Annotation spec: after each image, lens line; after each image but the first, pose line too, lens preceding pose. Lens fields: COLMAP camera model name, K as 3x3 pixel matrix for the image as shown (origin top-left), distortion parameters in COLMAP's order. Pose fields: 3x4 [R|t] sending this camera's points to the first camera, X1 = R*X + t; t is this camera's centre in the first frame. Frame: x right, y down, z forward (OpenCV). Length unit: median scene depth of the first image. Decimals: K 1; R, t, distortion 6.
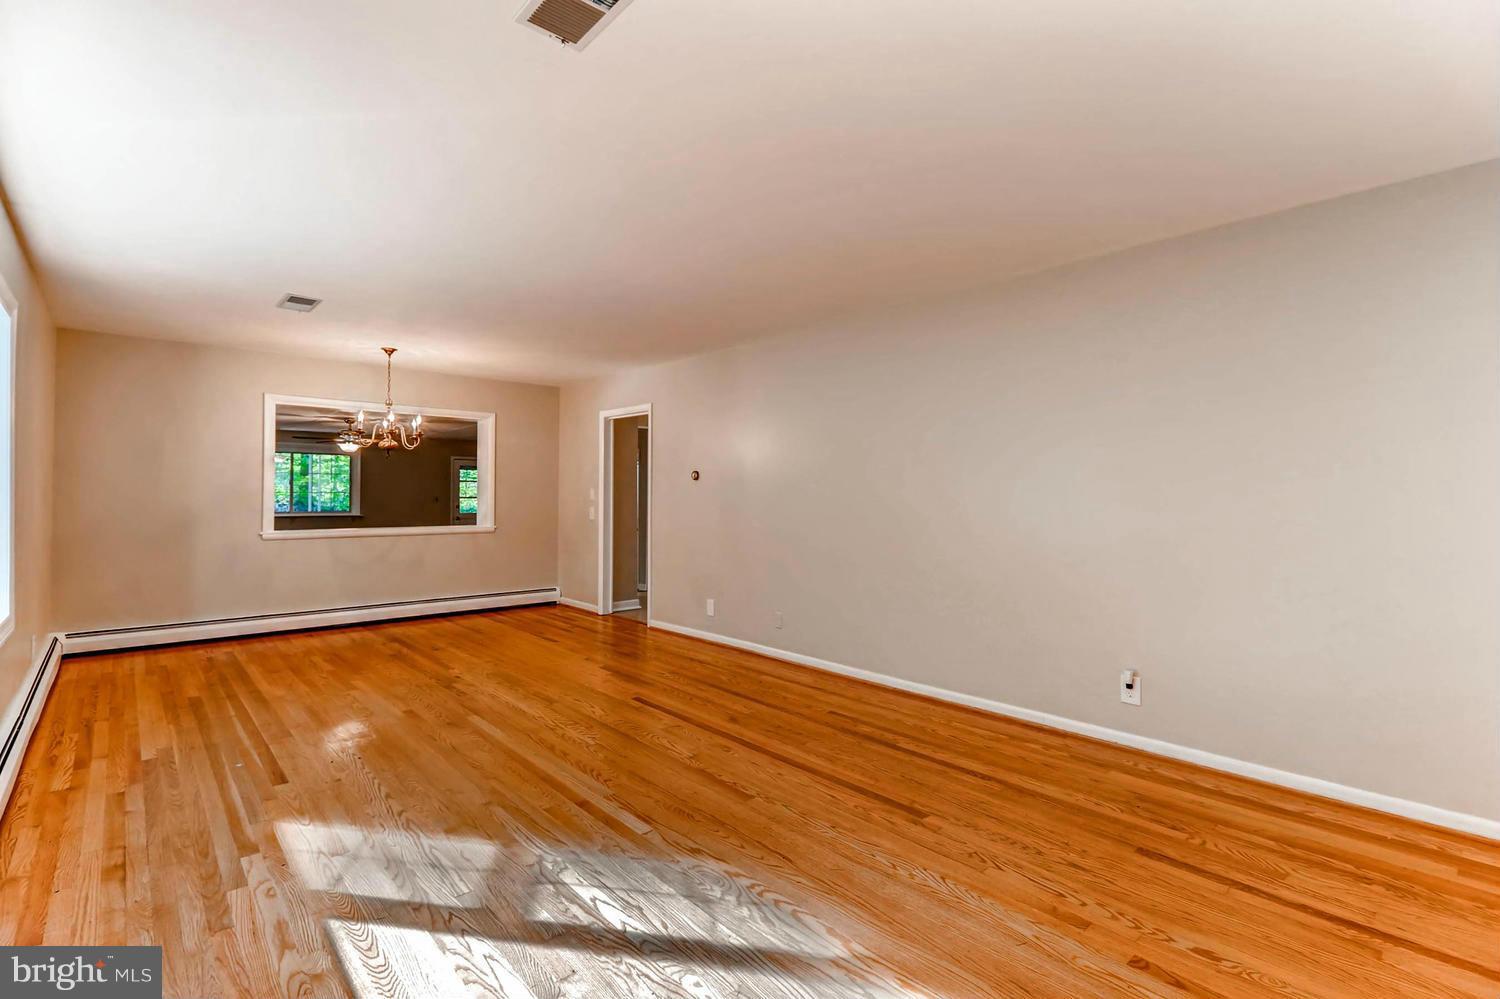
lens RADIAL K [[696.1, 0, 776.1], [0, 696.1, 491.4], [0, 0, 1]] dist [0.003368, -0.003523]
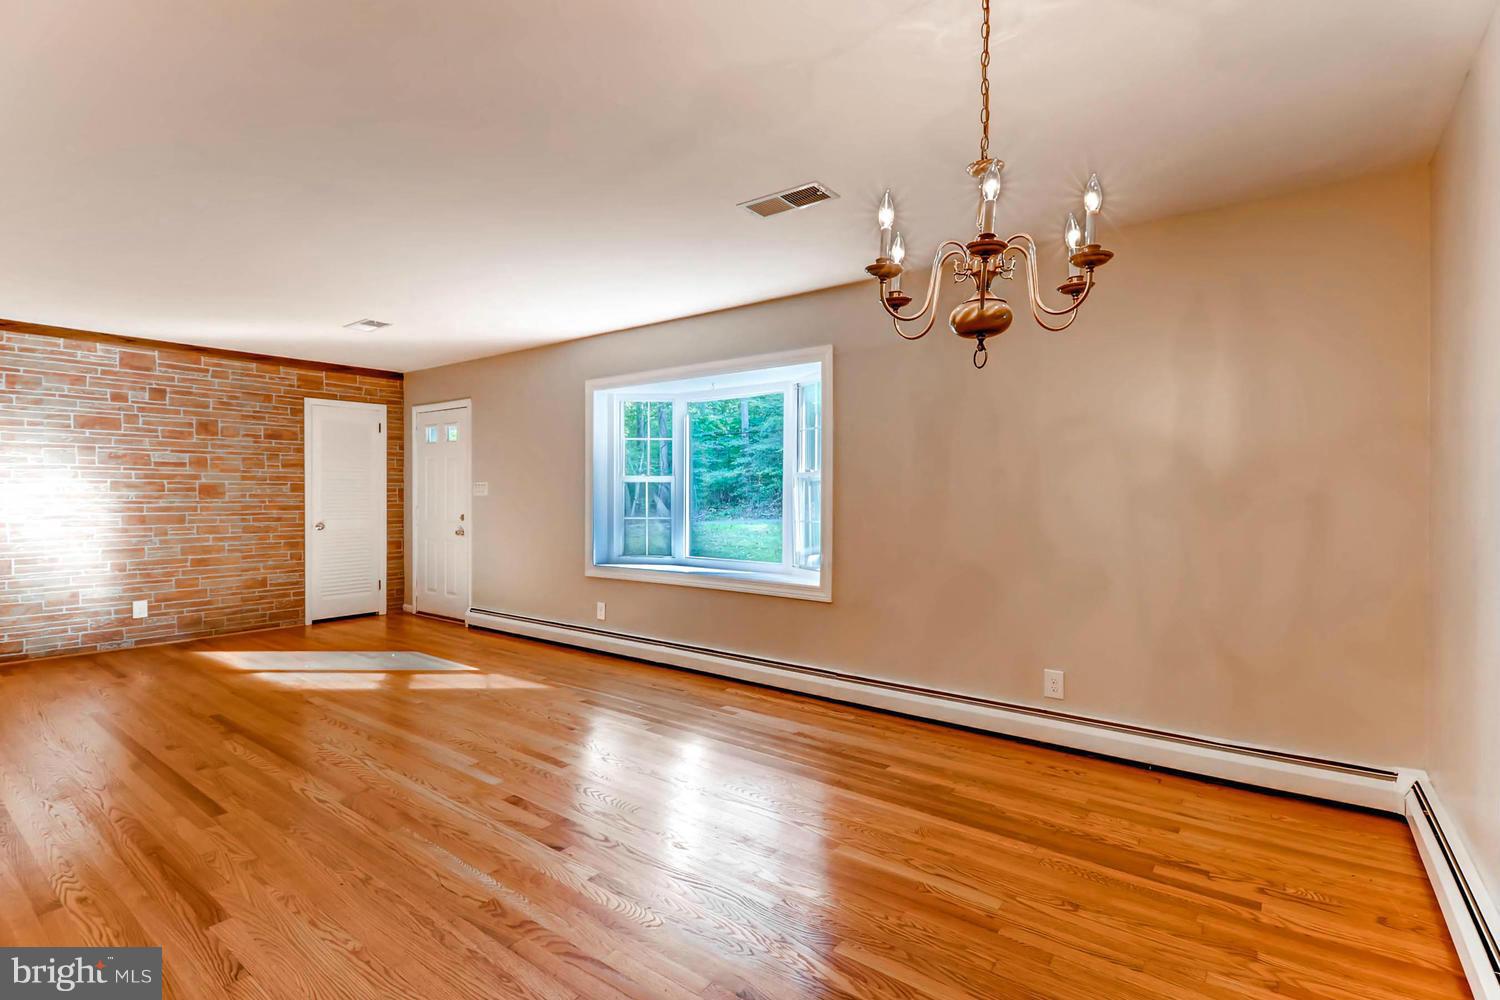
lens RADIAL K [[696.1, 0, 757.1], [0, 696.1, 495.7], [0, 0, 1]] dist [0.003368, -0.003523]
pose [[-0.984081, -0.010021, -0.177439, -0.565831], [-0.010041, 0.999949, -0.000783, 0.005807], [0.177438, 0.001011, -0.984131, 1.690813]]
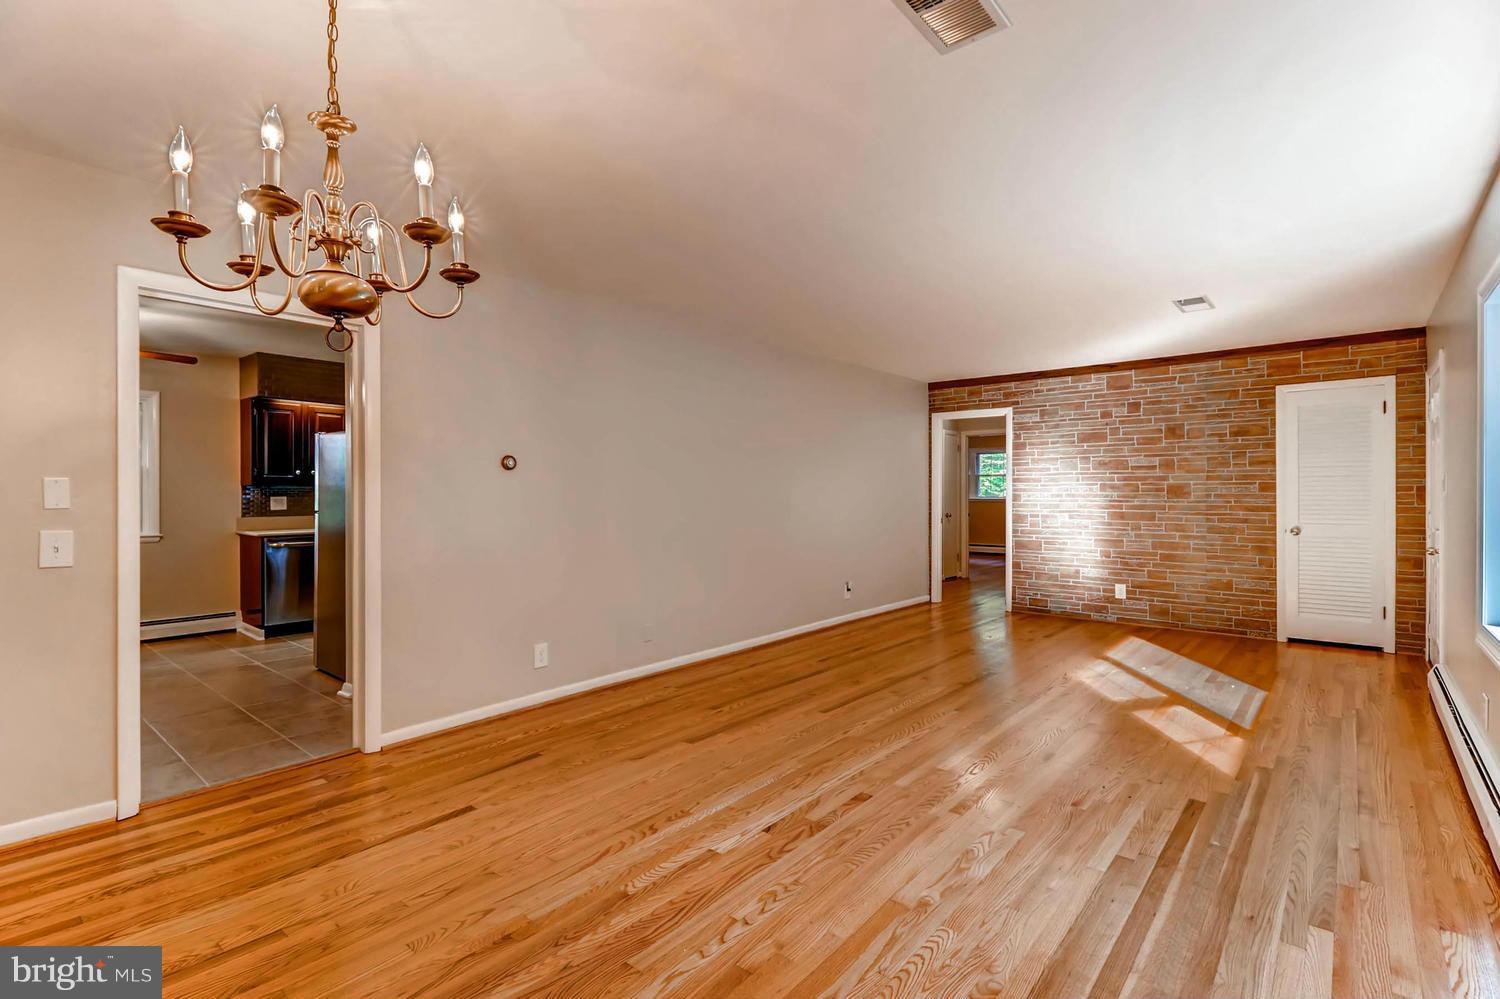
lens RADIAL K [[696.1, 0, 756.9], [0, 696.1, 494.9], [0, 0, 1]] dist [0.003368, -0.003523]
pose [[-0.111515, -0.010697, 0.993705, -1.096781], [-0.001951, 0.999942, 0.010545, 0.000456], [-0.993761, -0.000762, -0.111529, 1.182564]]
